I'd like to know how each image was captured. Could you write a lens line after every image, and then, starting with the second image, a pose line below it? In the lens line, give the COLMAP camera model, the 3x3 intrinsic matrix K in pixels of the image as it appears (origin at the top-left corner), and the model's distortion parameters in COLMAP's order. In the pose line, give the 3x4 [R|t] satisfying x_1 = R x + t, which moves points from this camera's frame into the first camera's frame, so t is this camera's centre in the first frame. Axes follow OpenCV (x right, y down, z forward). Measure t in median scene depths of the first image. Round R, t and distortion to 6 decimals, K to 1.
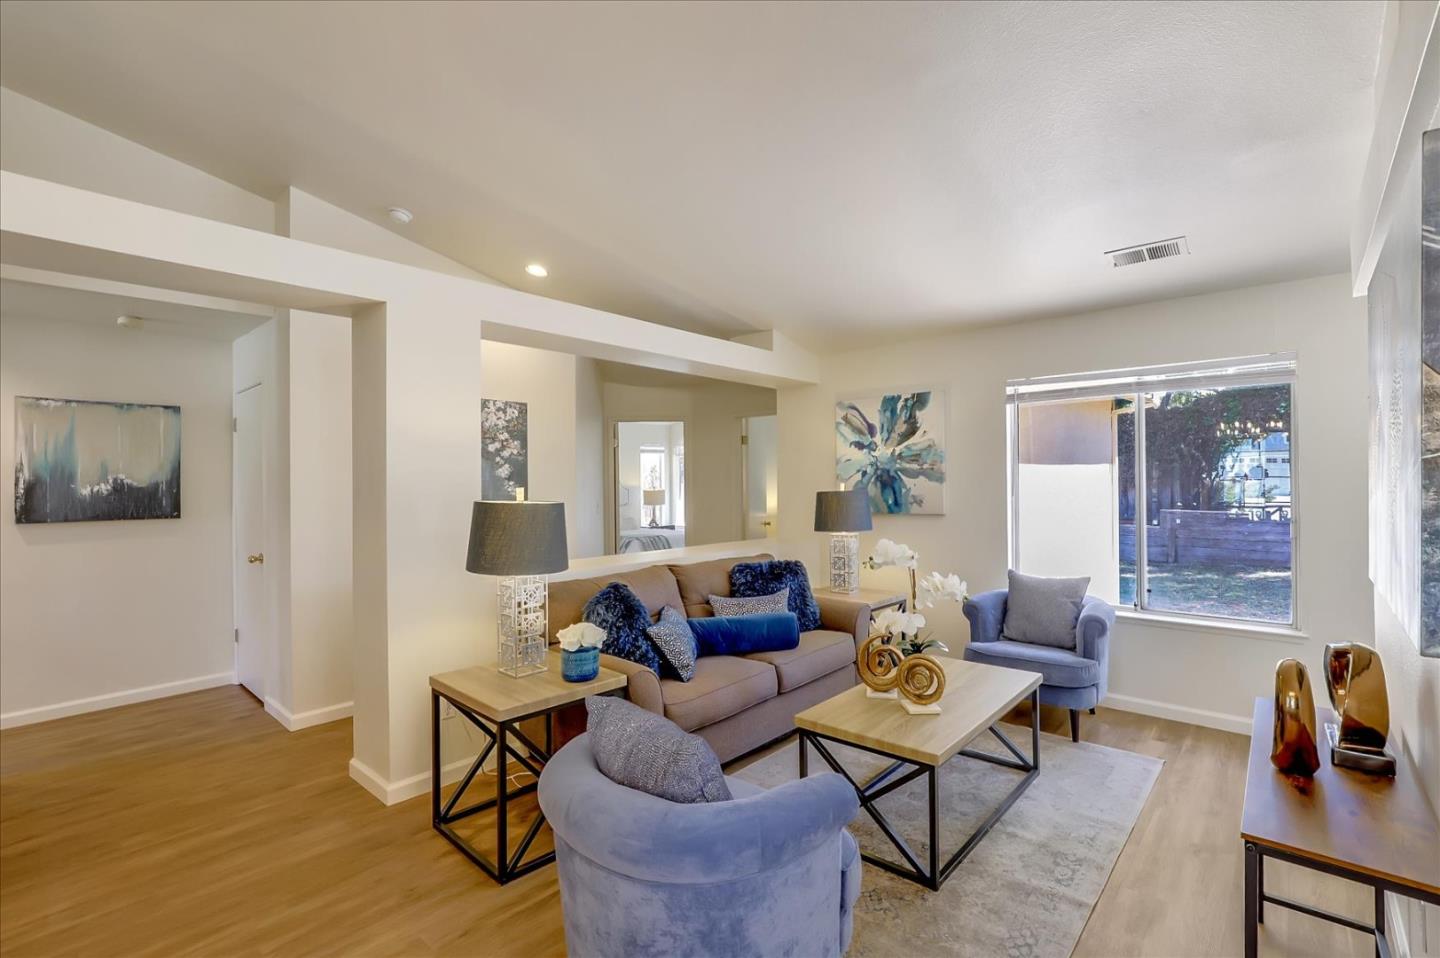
lens RADIAL K [[652.6, 0, 714.4], [0, 652.6, 477.2], [0, 0, 1]] dist [-0.019276, -0.001744]
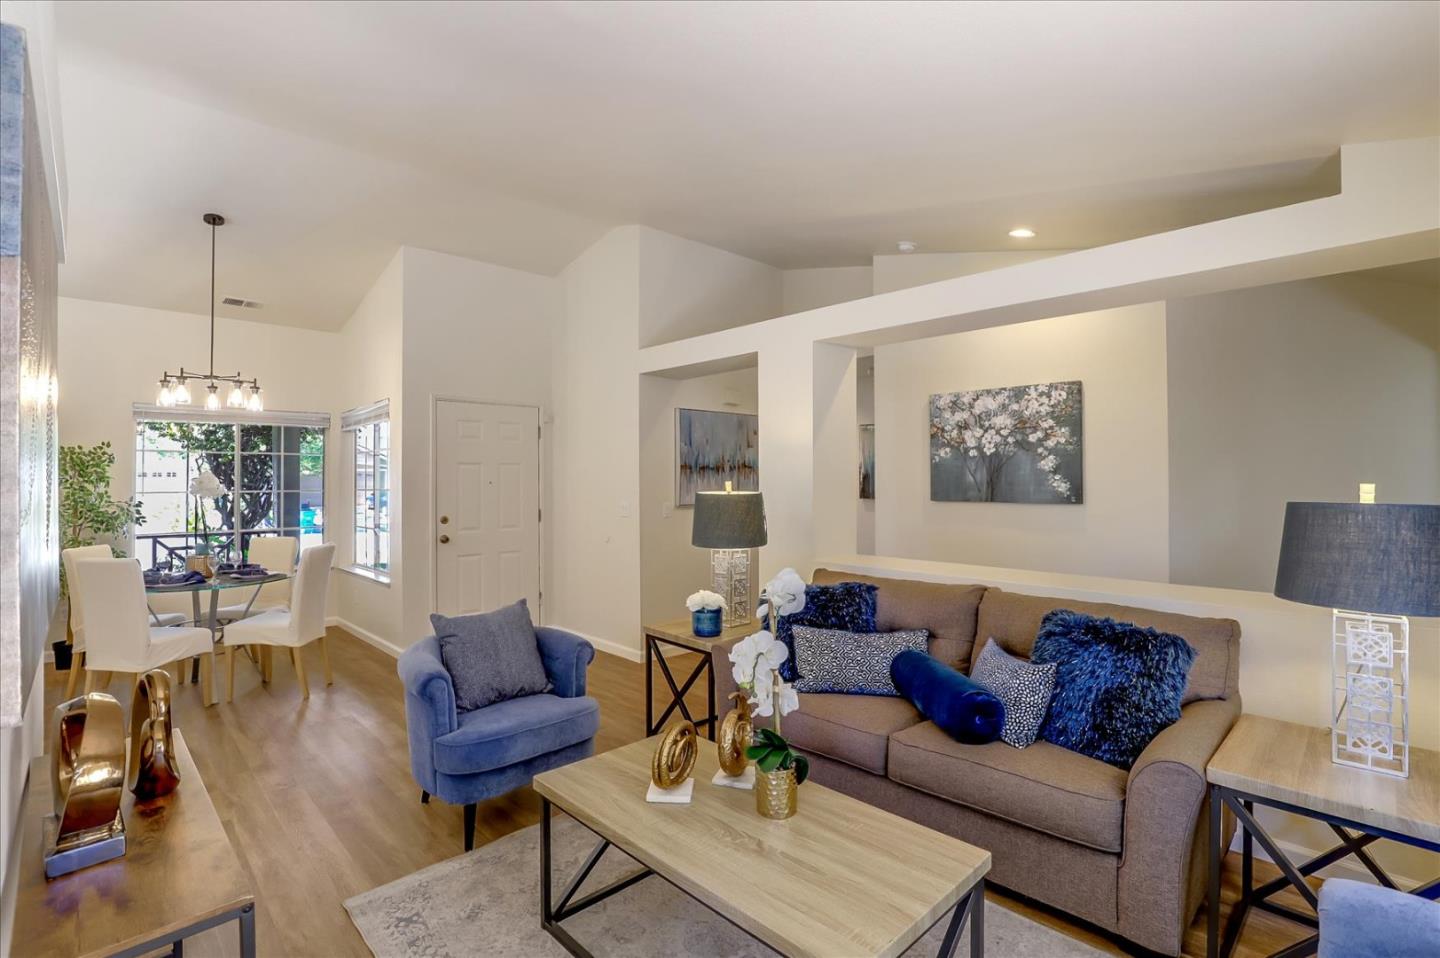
lens RADIAL K [[652.6, 0, 725.3], [0, 652.6, 472.0], [0, 0, 1]] dist [-0.019276, -0.001744]
pose [[-0.064737, 0.000380, -0.997902, 0.608787], [0.001018, 0.999999, 0.000315, 0.001676], [0.997902, -0.000995, -0.064737, 0.651562]]
